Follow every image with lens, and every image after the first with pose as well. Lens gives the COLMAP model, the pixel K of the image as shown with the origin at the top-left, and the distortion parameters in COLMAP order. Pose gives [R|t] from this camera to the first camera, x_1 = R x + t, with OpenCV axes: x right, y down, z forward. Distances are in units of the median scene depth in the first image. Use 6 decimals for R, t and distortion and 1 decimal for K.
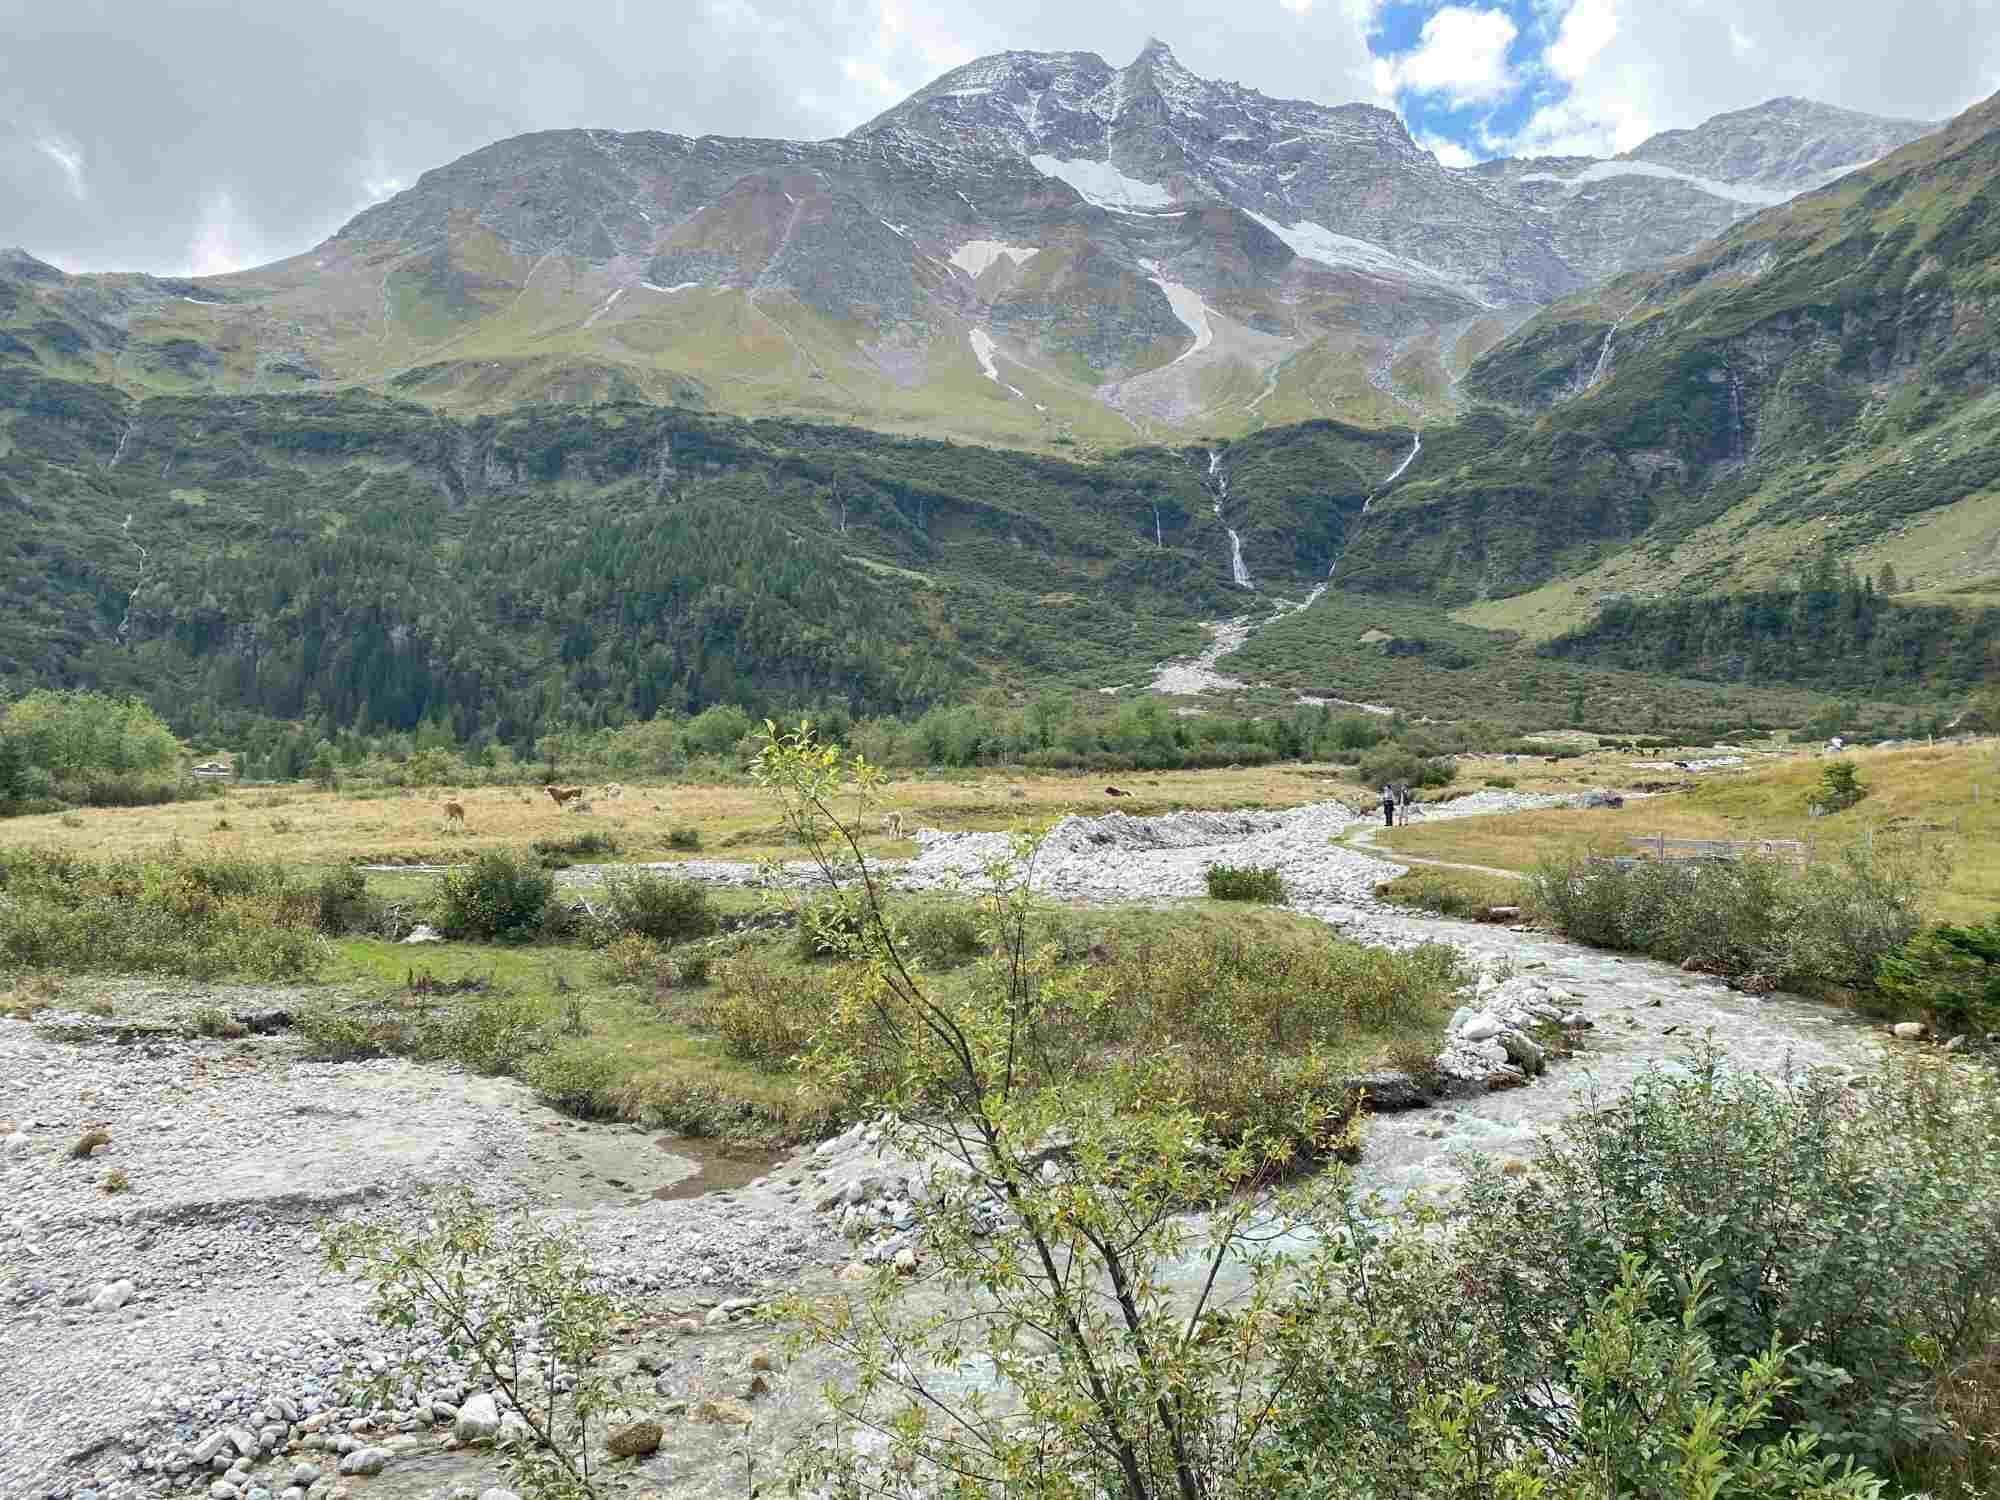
lens RADIAL K [[1584.0, 0, 999.0], [0, 1584.0, 738.4], [0, 0, 1]] dist [0.034402, -0.003851]
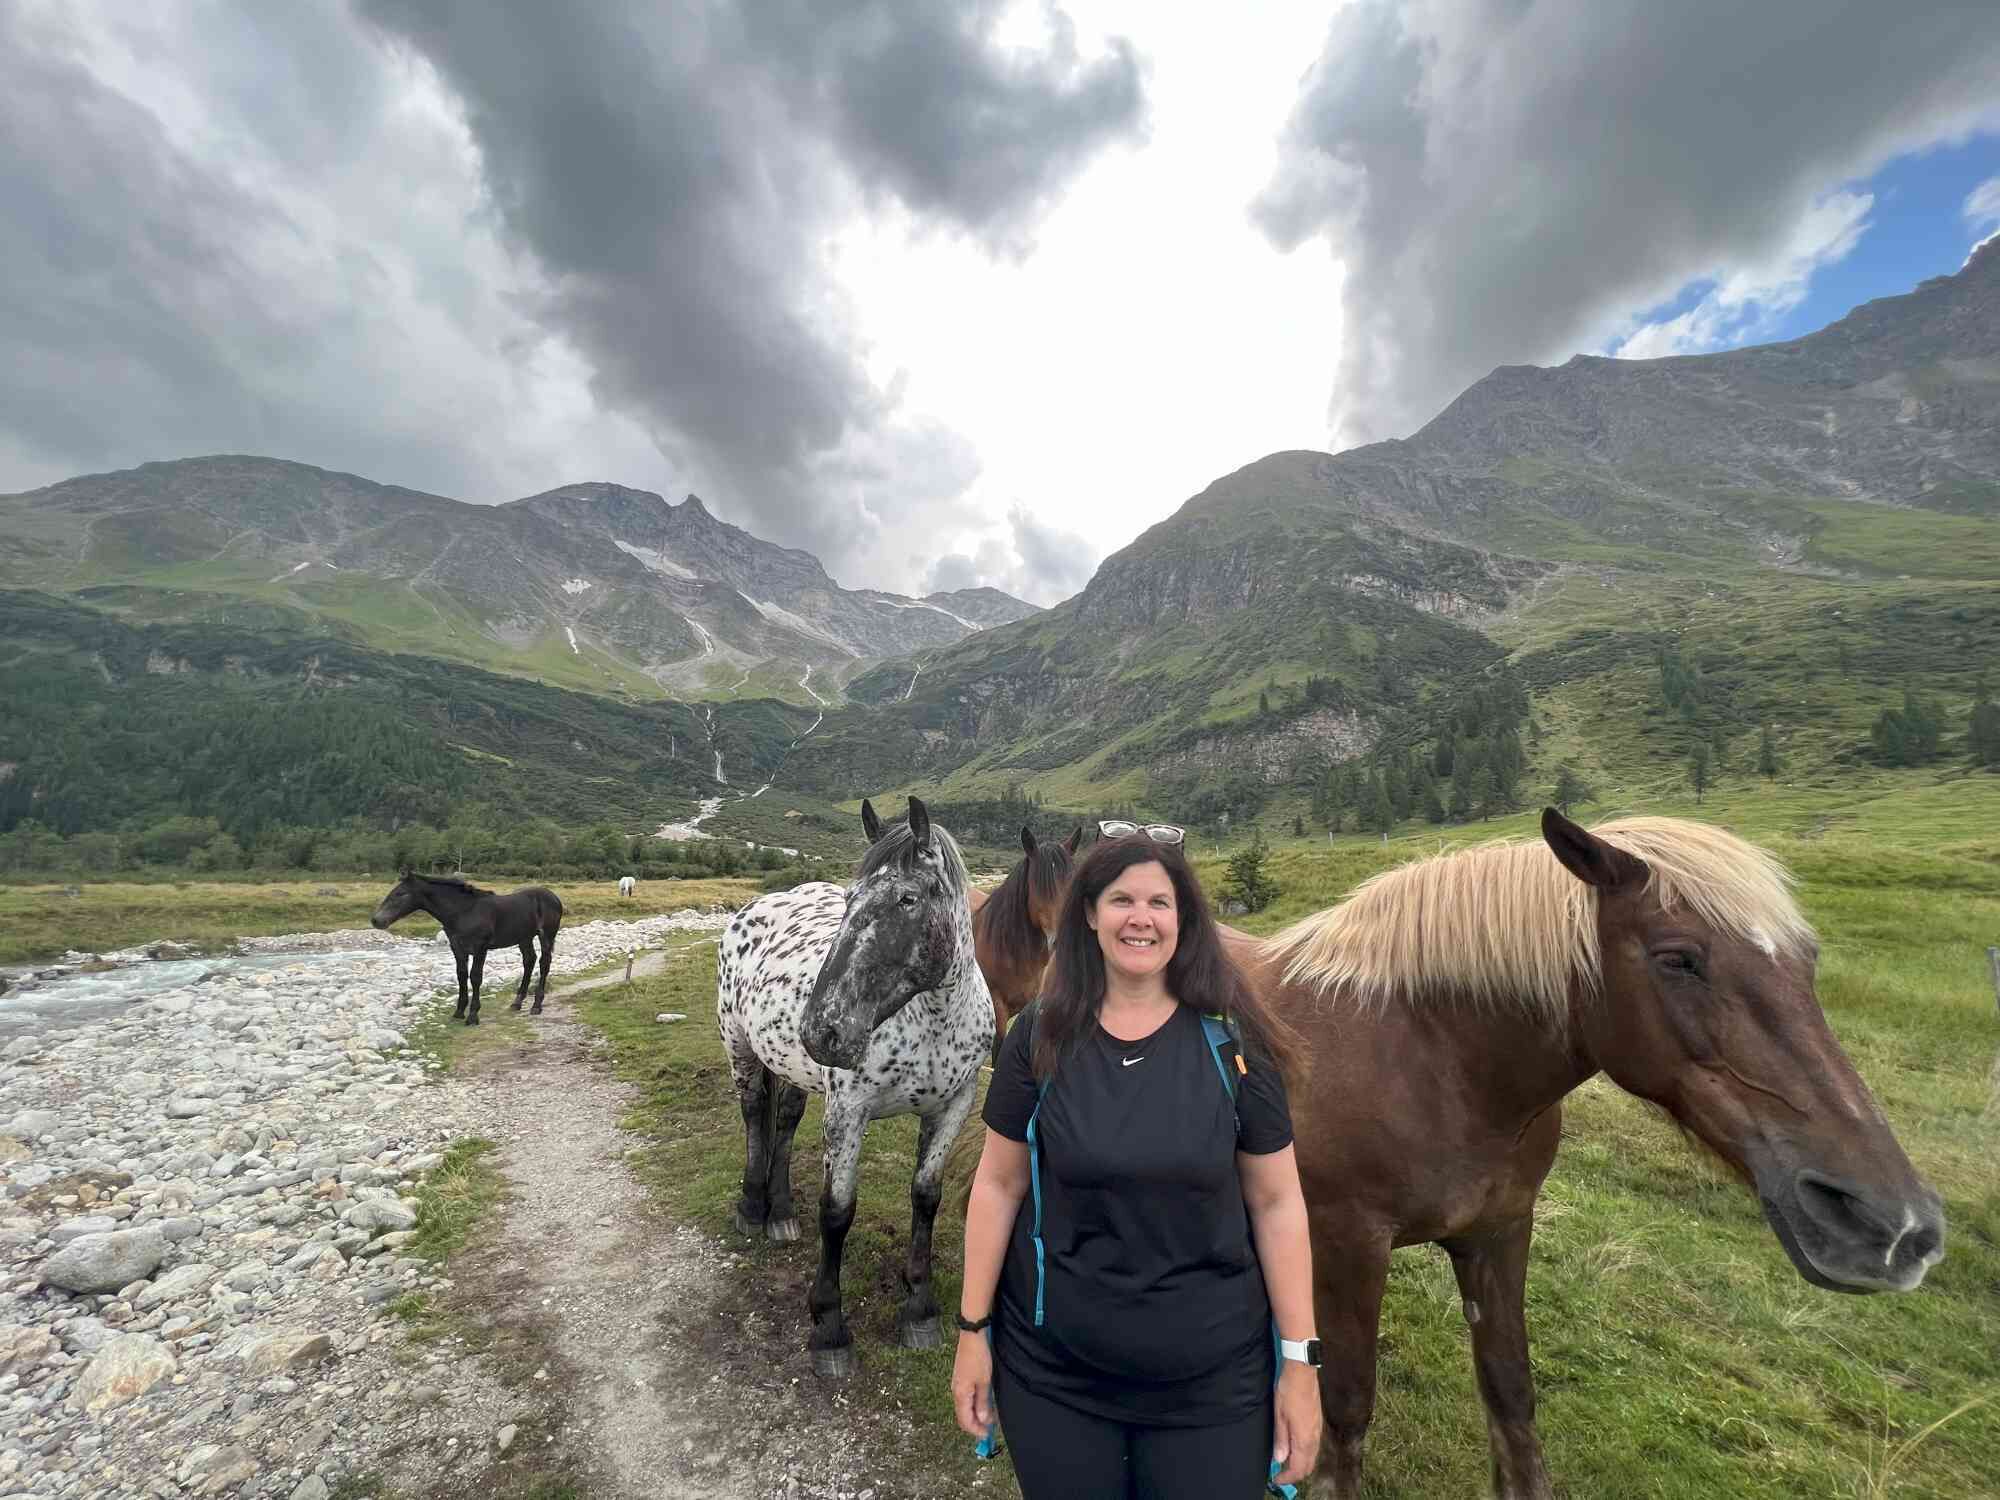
lens RADIAL K [[816.5, 0, 1001.3], [0, 816.5, 763.0], [0, 0, 1]] dist [0.002911, -0.000204]
pose [[0.886447, 0.080903, 0.455703, 0.013627], [-0.019560, 0.990273, -0.137759, 0.001571], [-0.462416, 0.113202, 0.879407, 0.046892]]
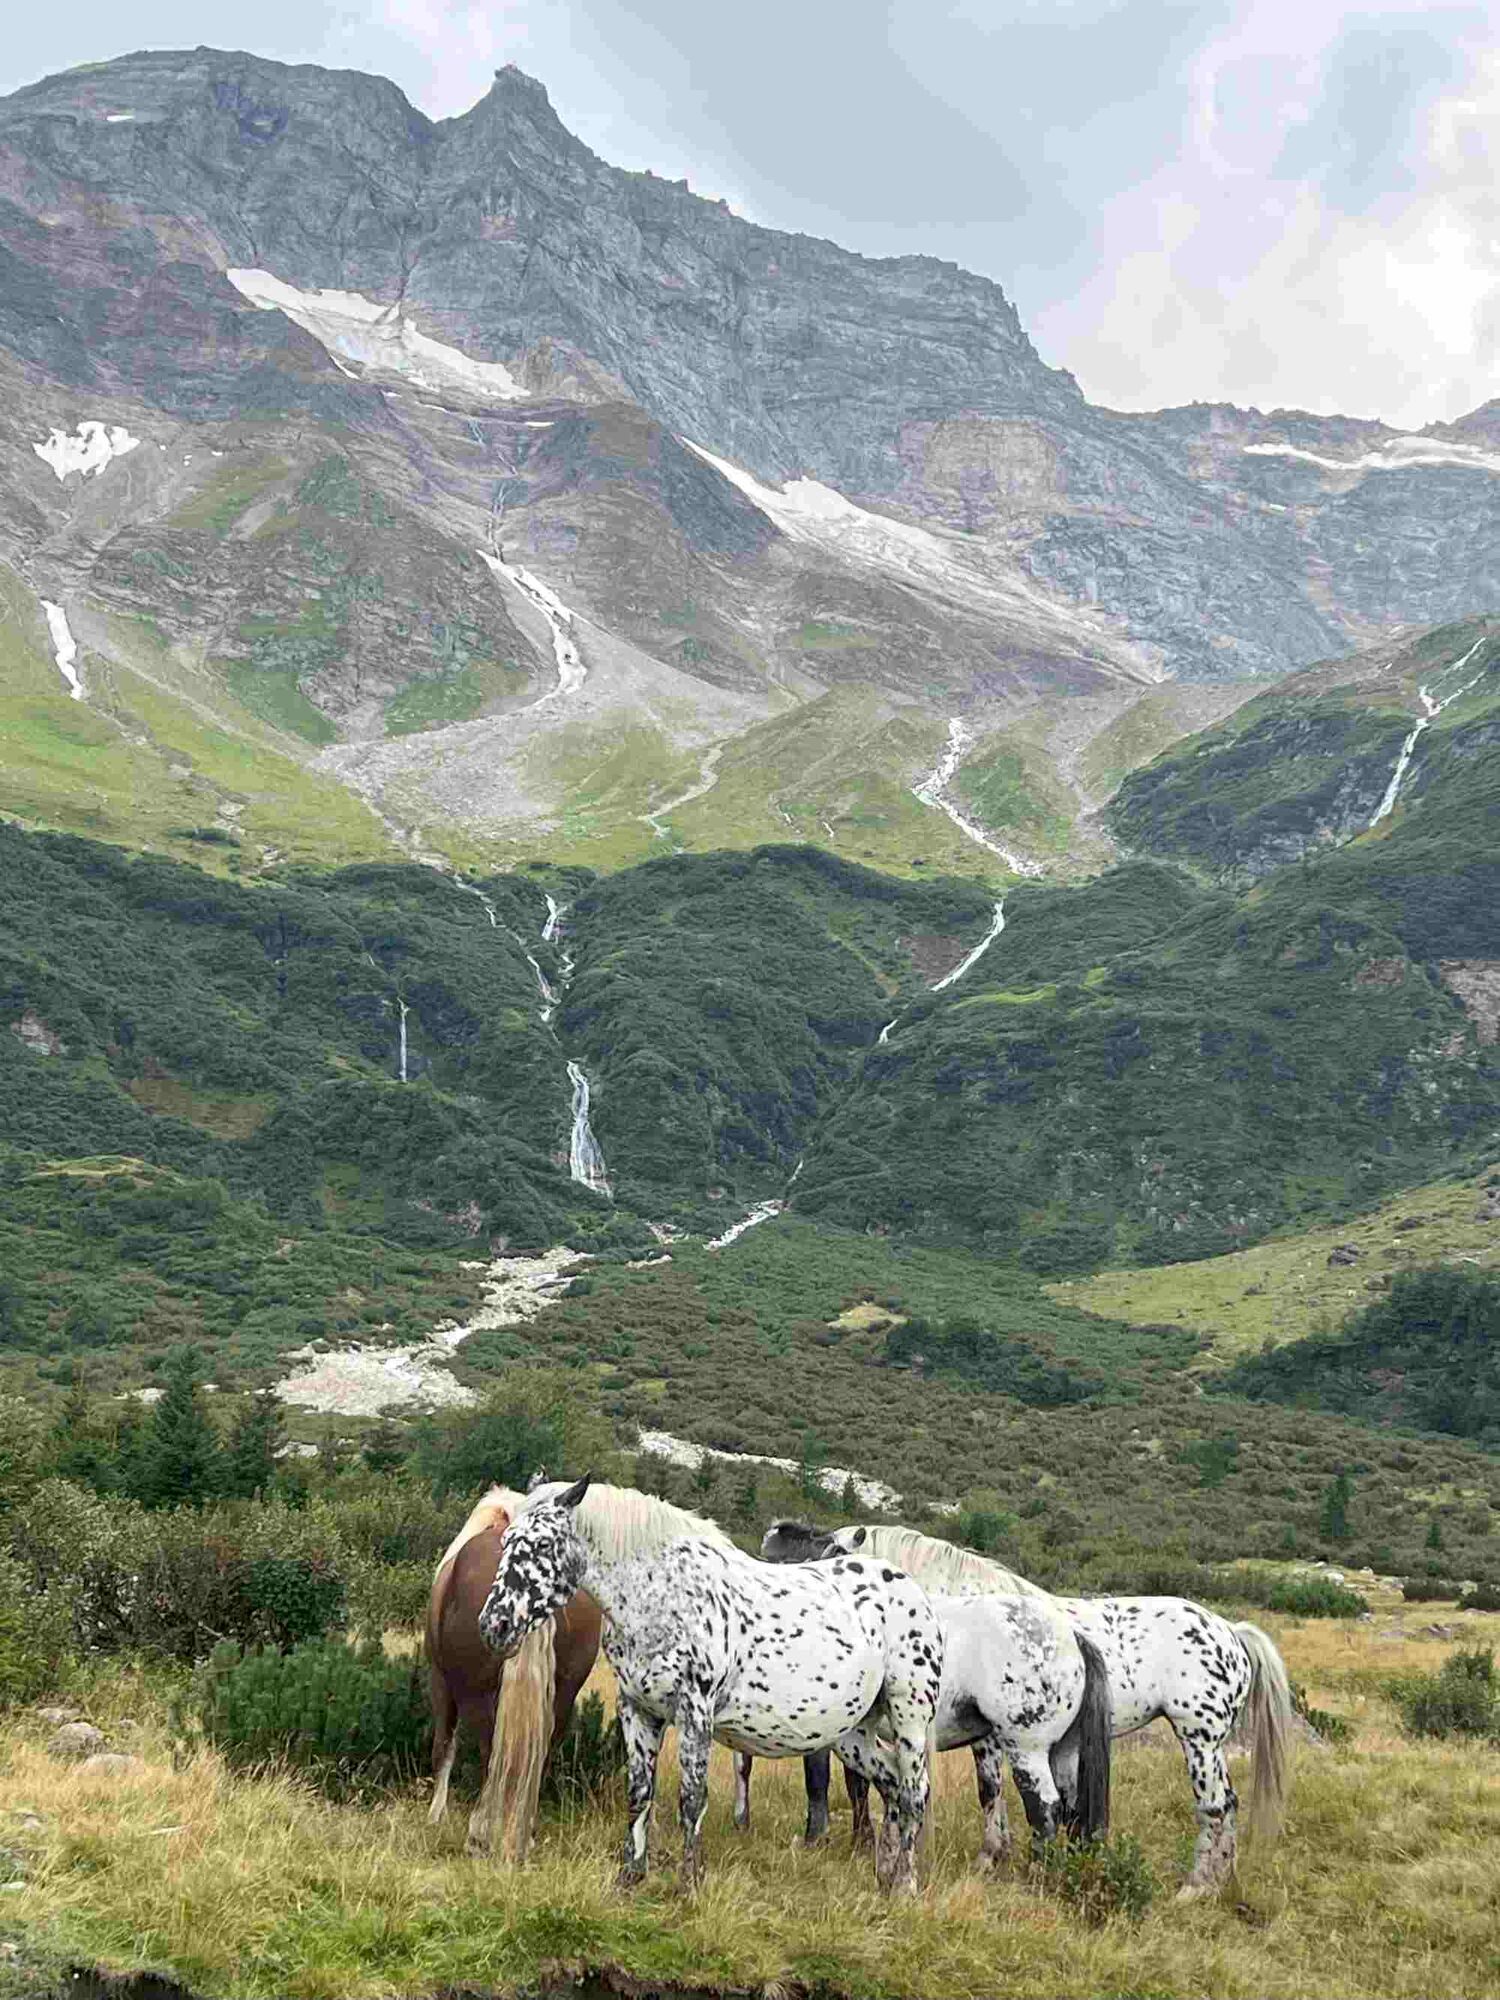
lens RADIAL K [[3368.2, 0, 750.0], [0, 3368.2, 1000.0], [0, 0, 1]] dist [0.162631, -0.248050]
pose [[0.981490, 0.086302, 0.170965, 0.038227], [-0.057153, 0.984023, -0.168616, 0.002483], [-0.182786, 0.155724, 0.970742, 0.107590]]
